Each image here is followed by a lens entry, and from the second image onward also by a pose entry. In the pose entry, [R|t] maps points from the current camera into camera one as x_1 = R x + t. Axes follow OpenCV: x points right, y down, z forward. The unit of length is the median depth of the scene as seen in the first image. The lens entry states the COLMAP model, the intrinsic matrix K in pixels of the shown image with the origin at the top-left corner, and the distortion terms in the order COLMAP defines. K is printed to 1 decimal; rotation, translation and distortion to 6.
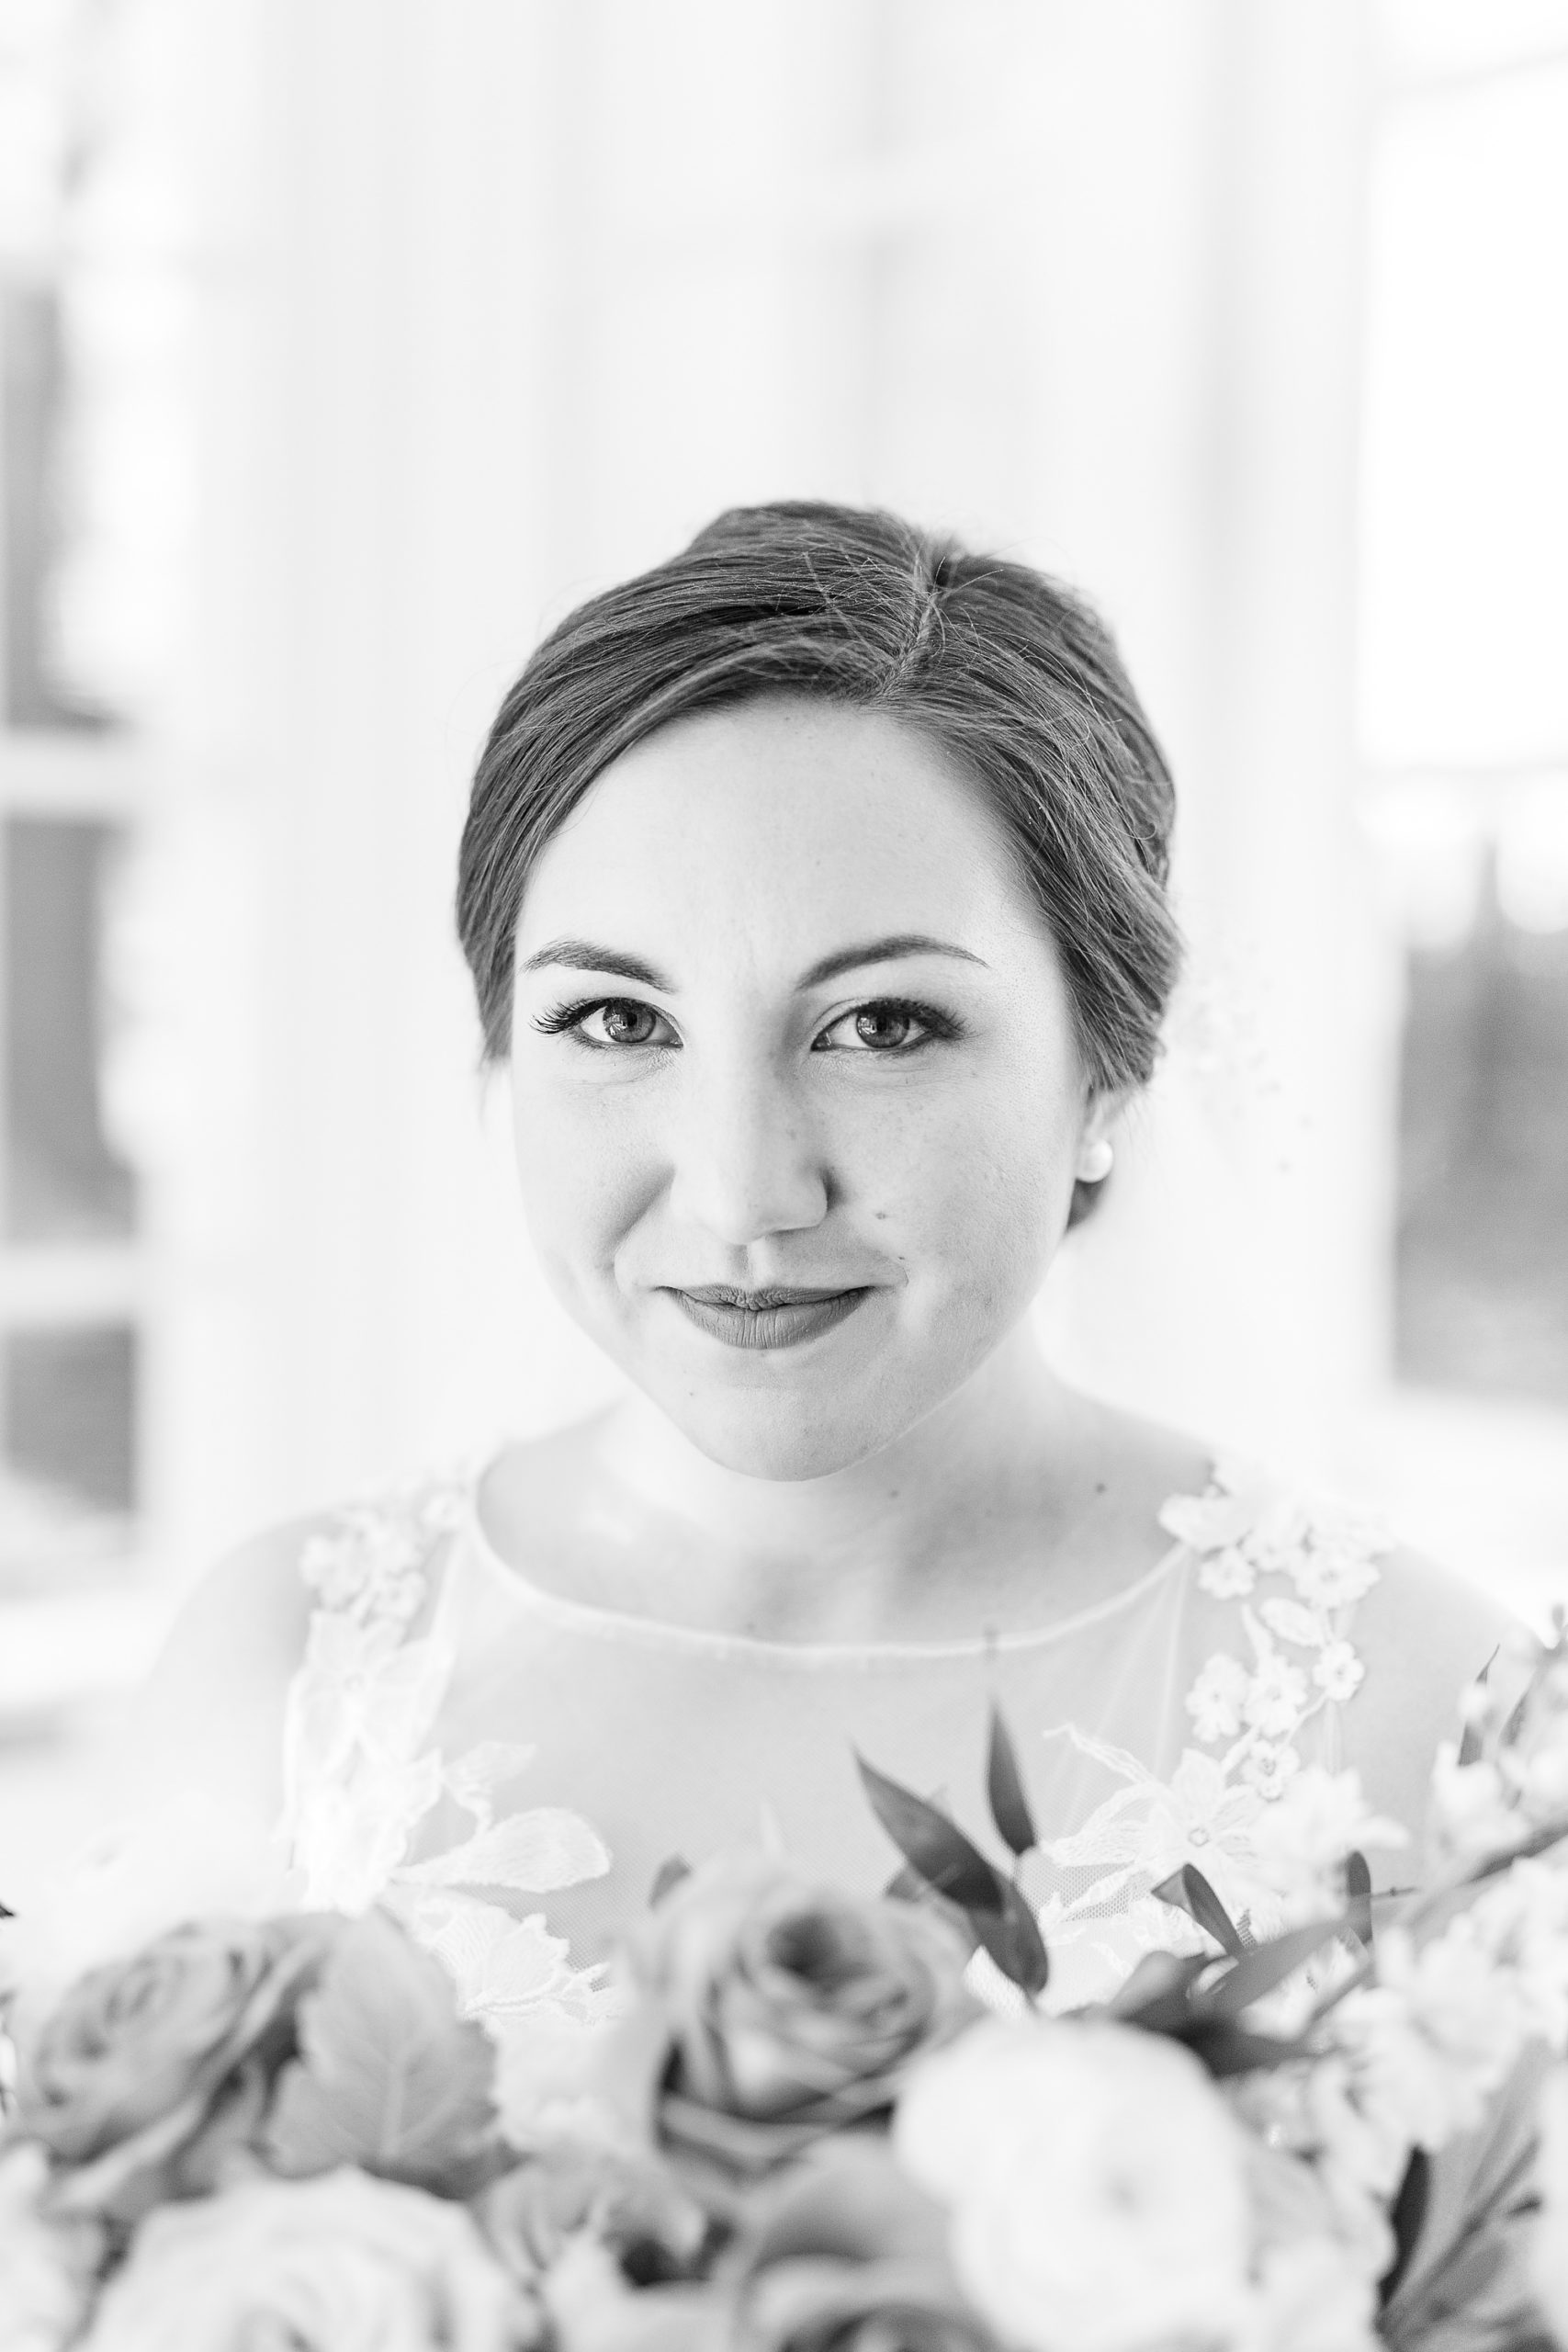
lens RADIAL K [[3432.0, 0, 784.0], [0, 3432.0, 1176.0], [0, 0, 1]] dist [-0.007771, 0.012312]
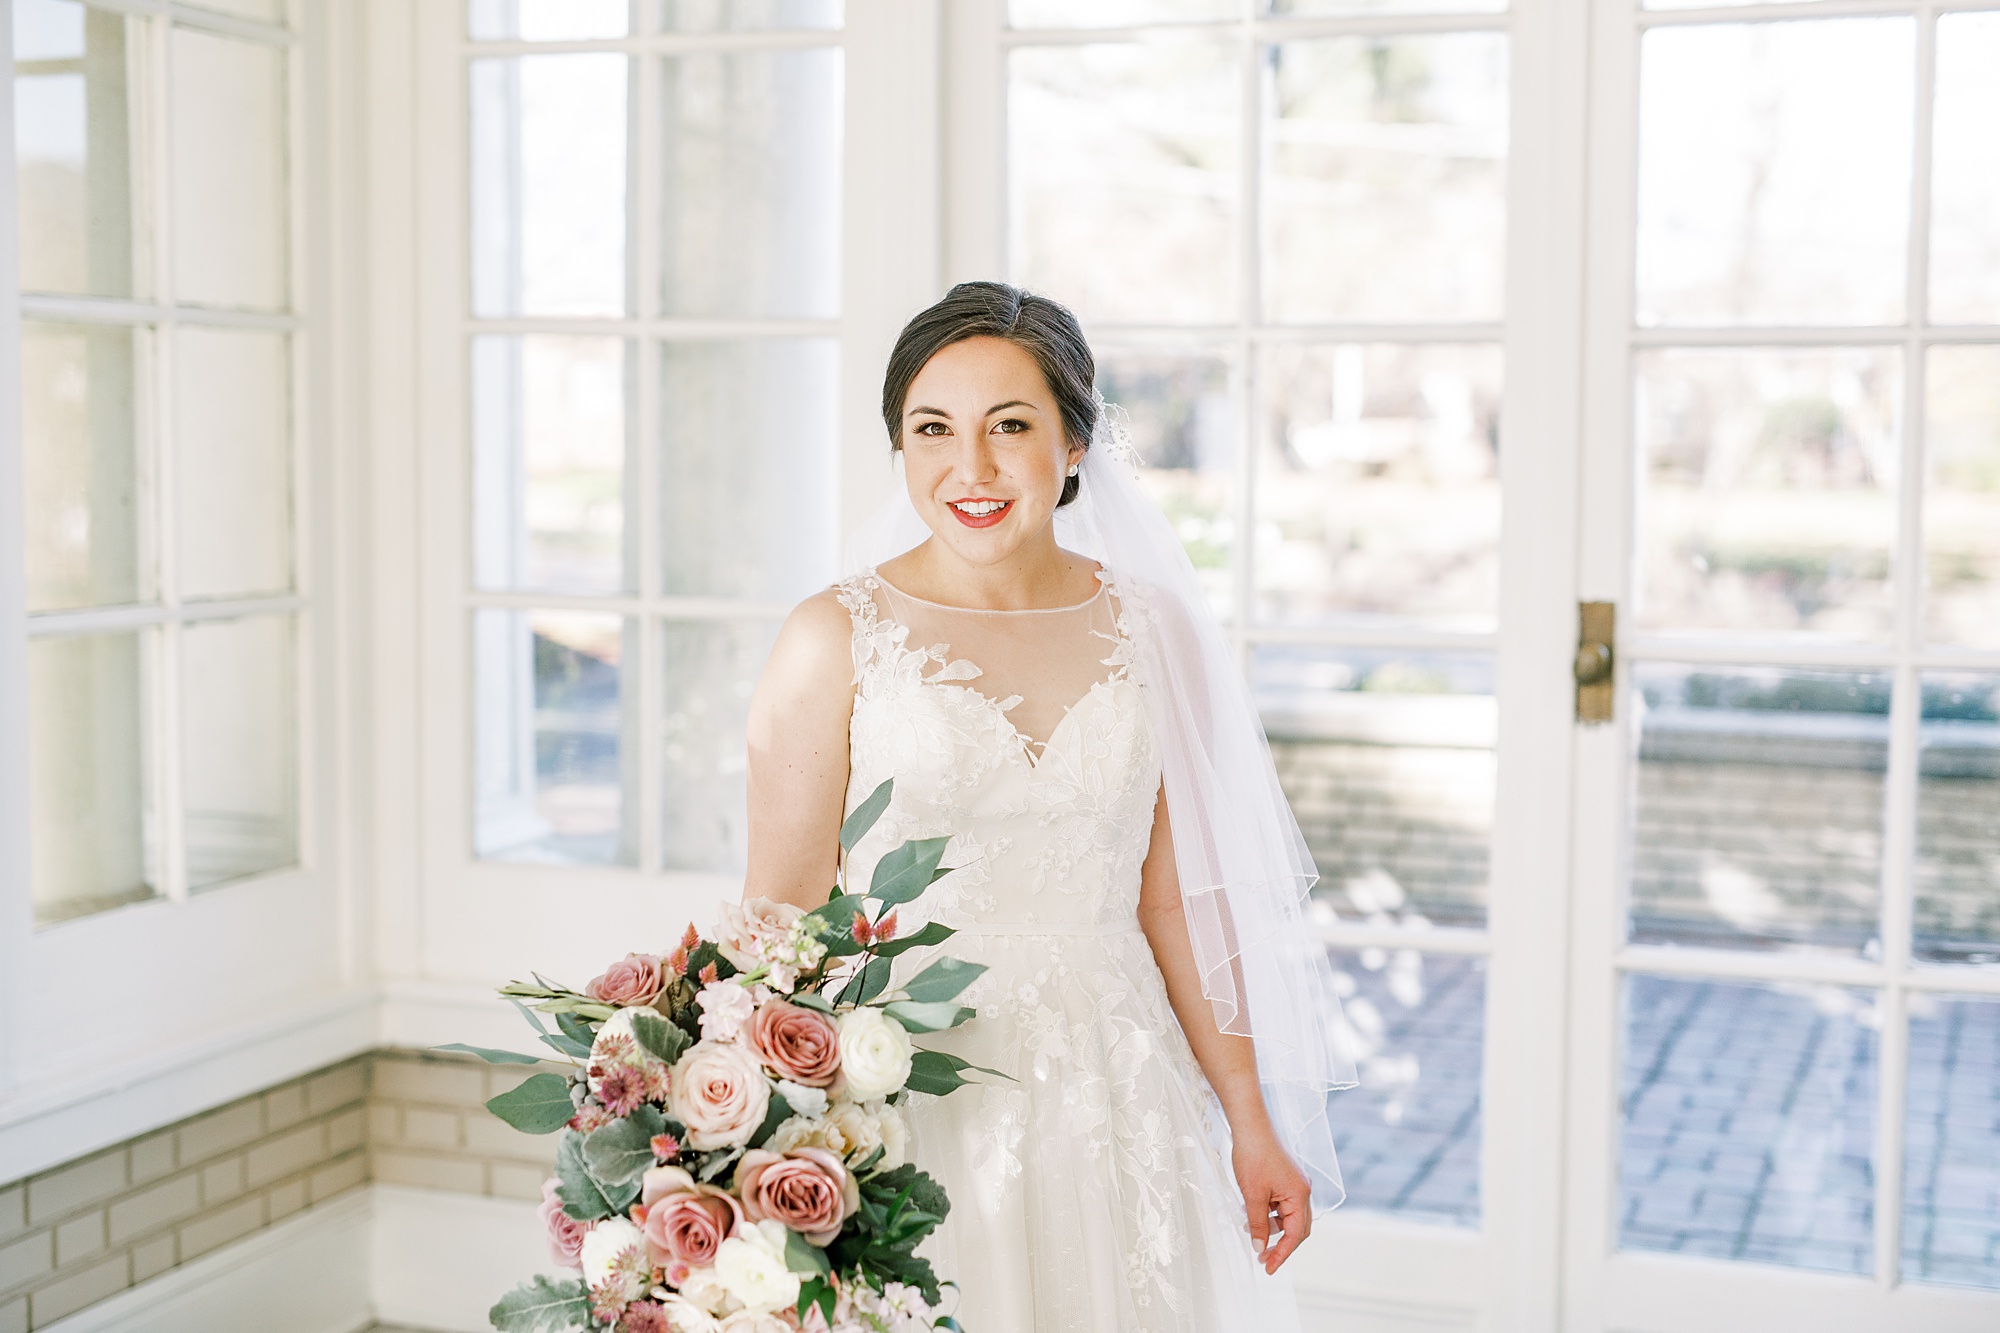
lens RADIAL K [[2918.7, 0, 1000.0], [0, 2918.7, 666.5], [0, 0, 1]] dist [-0.007771, 0.012312]
pose [[0.999096, -0.033680, 0.025947, -0.066777], [0.034978, 0.998070, -0.051308, 0.352217], [-0.024168, 0.052169, 0.998346, -1.979462]]
